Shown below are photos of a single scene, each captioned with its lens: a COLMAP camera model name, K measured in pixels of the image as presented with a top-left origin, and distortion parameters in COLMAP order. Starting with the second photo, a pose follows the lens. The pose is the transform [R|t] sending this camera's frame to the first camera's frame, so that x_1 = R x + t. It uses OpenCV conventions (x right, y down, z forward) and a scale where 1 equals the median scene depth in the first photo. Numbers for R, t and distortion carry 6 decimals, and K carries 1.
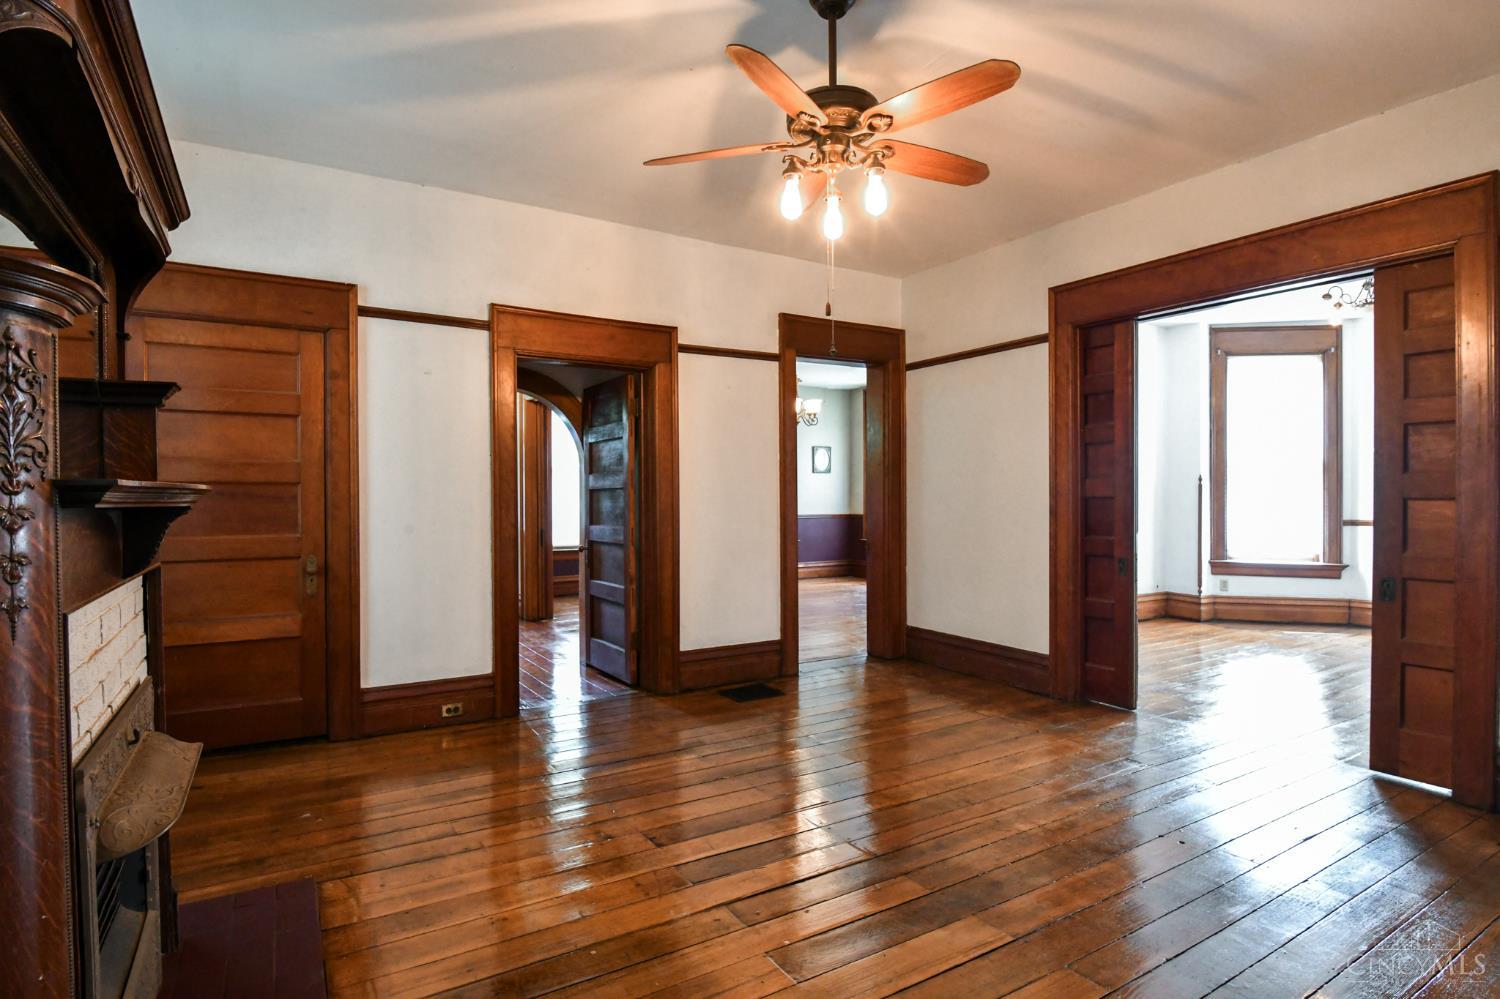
lens RADIAL K [[768.2, 0, 750.7], [0, 768.2, 504.0], [0, 0, 1]] dist [-0.001324, -0.019817]
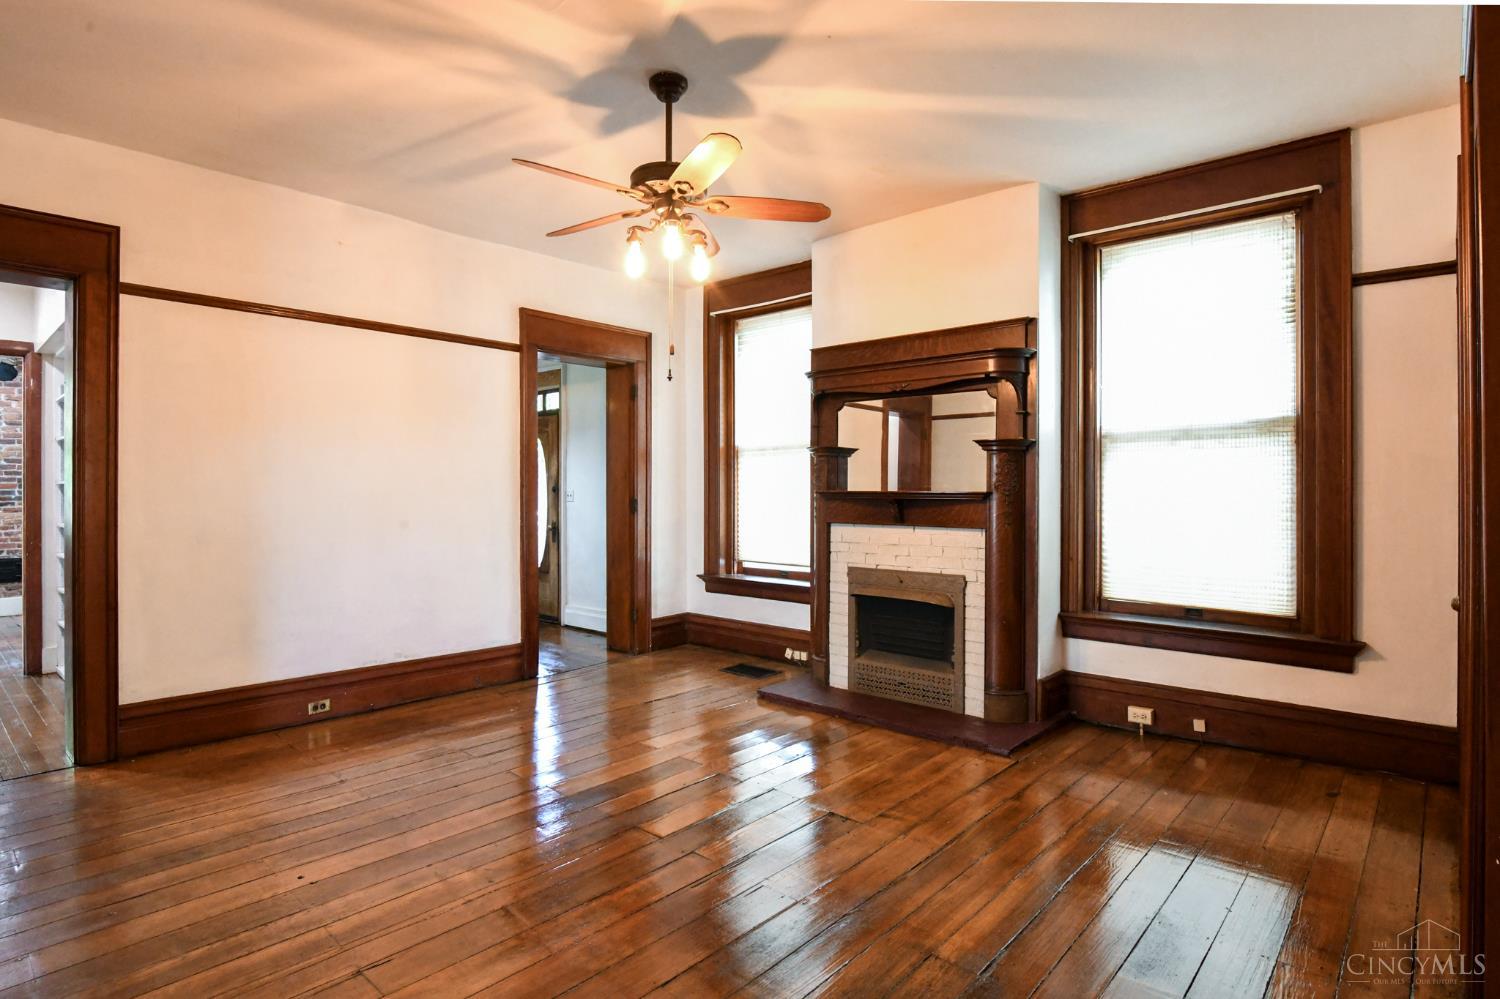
lens RADIAL K [[778.3, 0, 748.3], [0, 778.3, 490.8], [0, 0, 1]] dist [-0.006533, -0.001702]
pose [[-0.958332, 0.003948, -0.285631, 0.206040], [0.000906, 0.999941, 0.010782, -0.020089], [0.285656, 0.010074, -0.958279, 1.348777]]
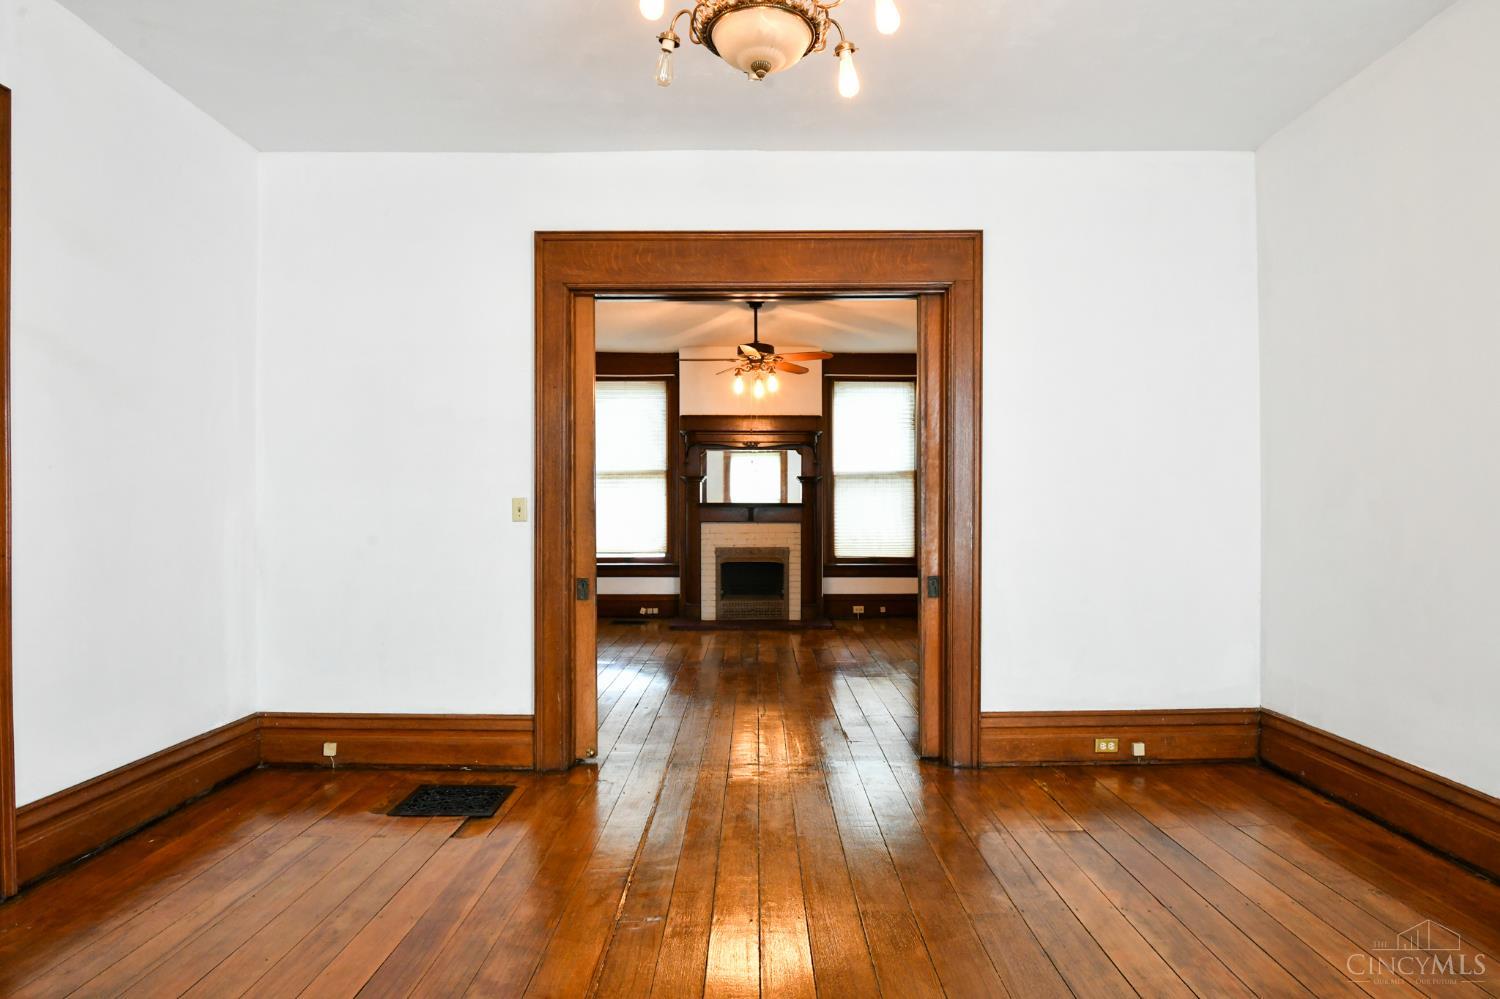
lens RADIAL K [[820.0, 0, 765.1], [0, 820.0, 515.4], [0, 0, 1]] dist [-0.004906, -0.001801]
pose [[-0.510544, 0.012534, -0.859760, 1.438706], [-0.005399, 0.999827, 0.017782, -0.013454], [0.859835, 0.013721, -0.510388, 1.447177]]
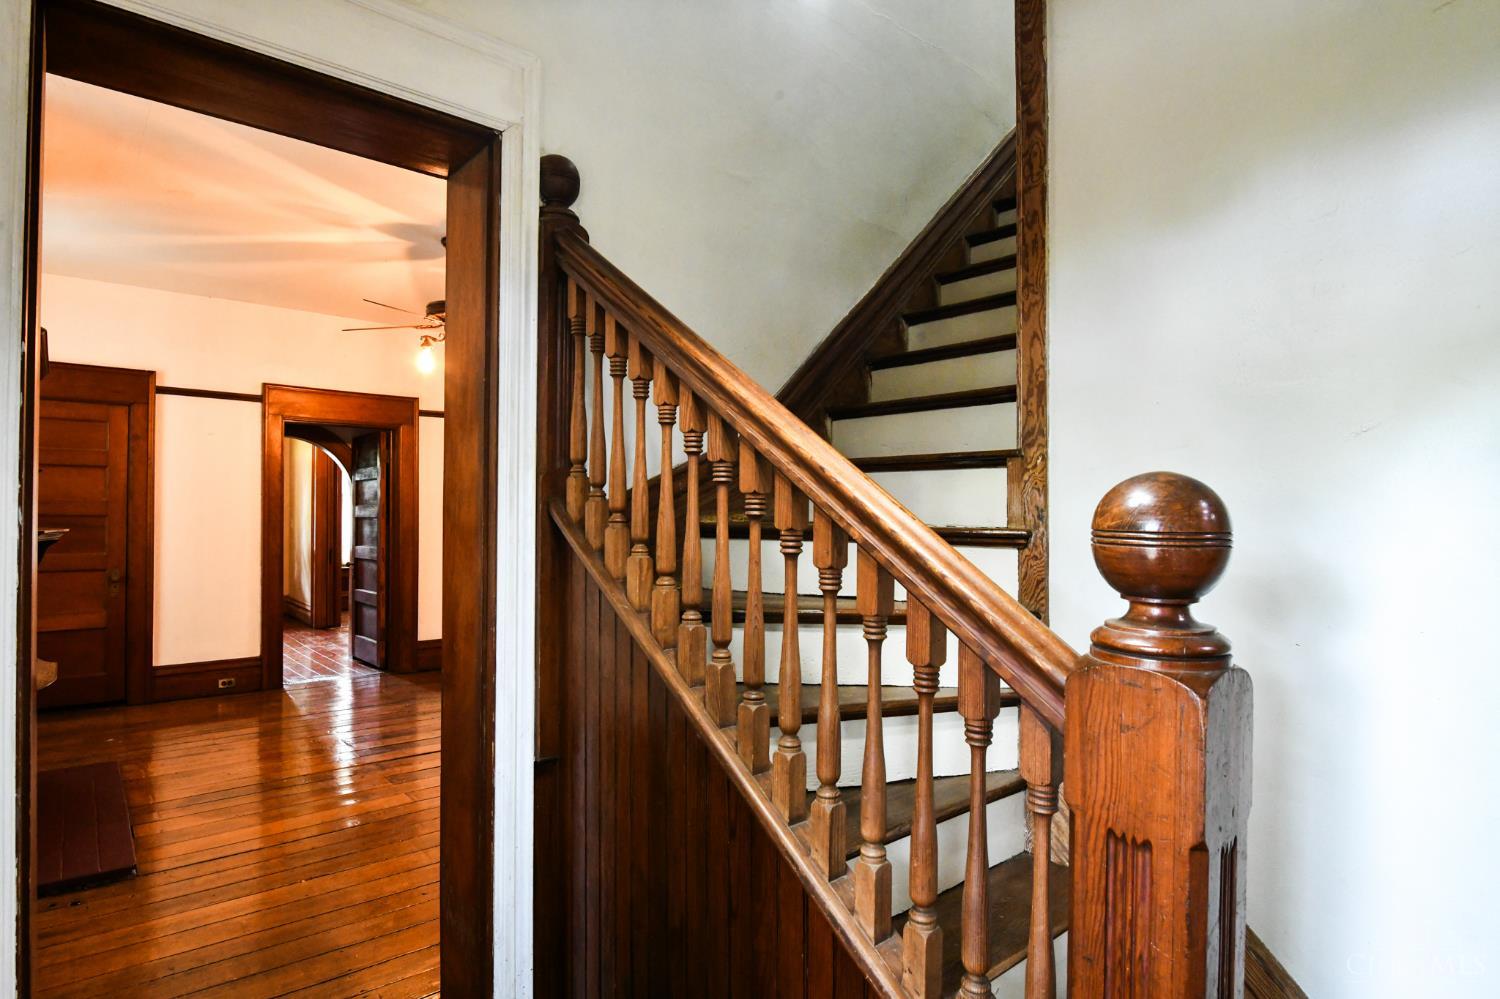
lens RADIAL K [[794.6, 0, 743.5], [0, 794.6, 501.7], [0, 0, 1]] dist [-0.001616, -0.014704]
pose [[0.987159, 0.007136, 0.159583, 0.286594], [-0.003182, 0.999682, -0.025020, -0.019200], [-0.159711, 0.024191, 0.986867, -0.531880]]
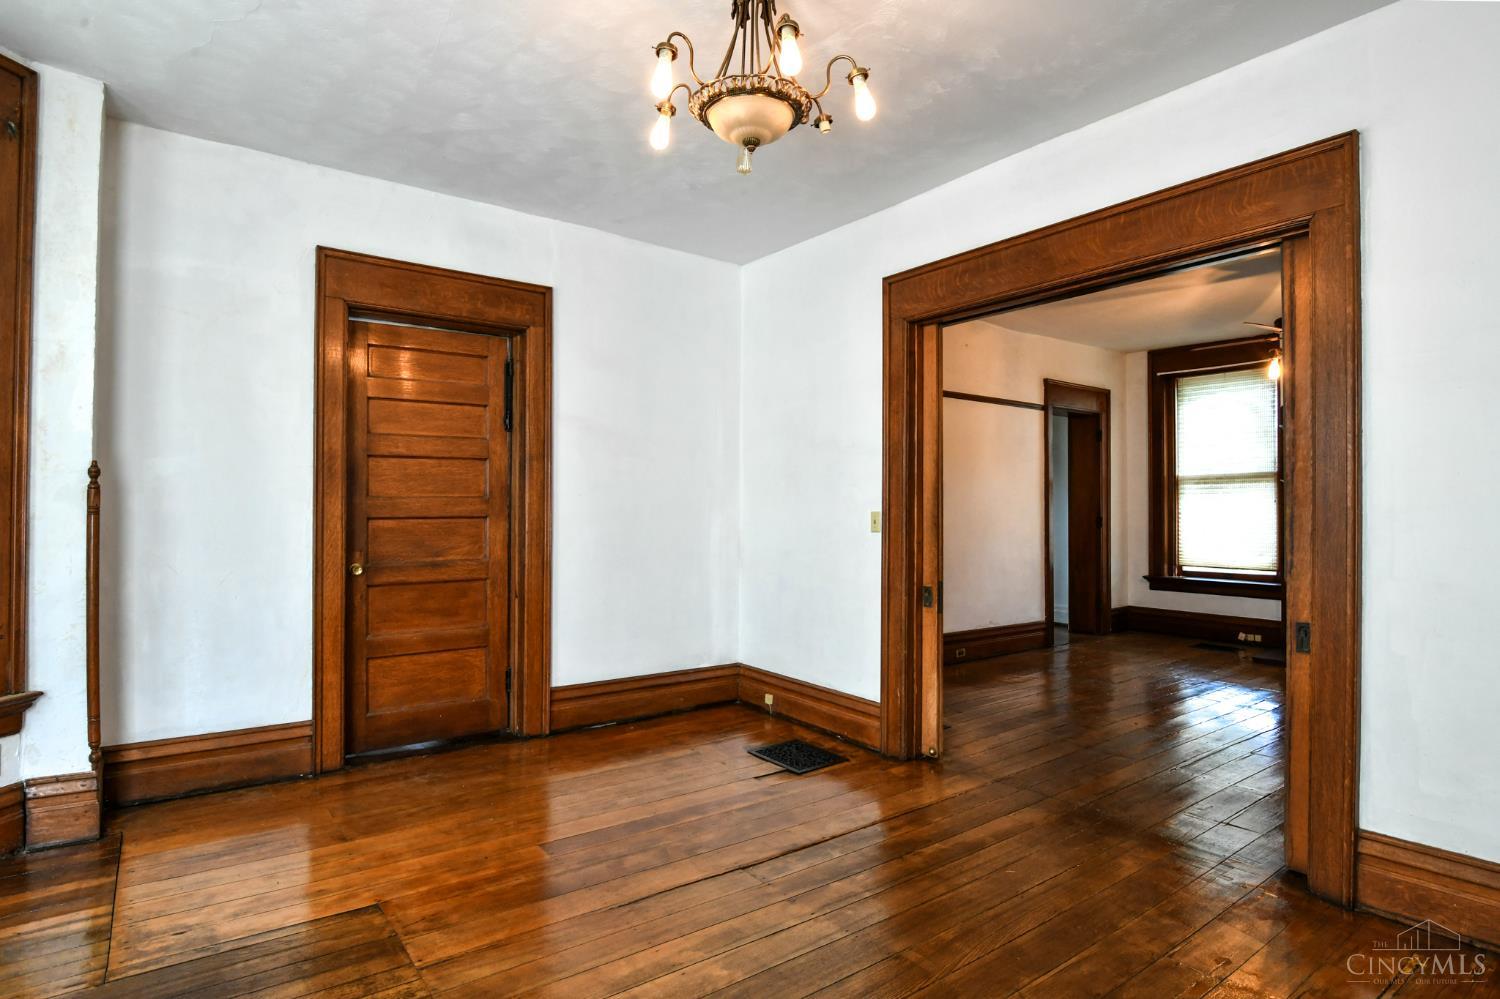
lens RADIAL K [[794.6, 0, 743.5], [0, 794.6, 501.7], [0, 0, 1]] dist [-0.001616, -0.014704]
pose [[-0.995110, -0.000119, -0.098776, 1.052577], [-0.000319, 0.999998, 0.002009, -0.030358], [0.098776, 0.002030, -0.995108, 1.745905]]
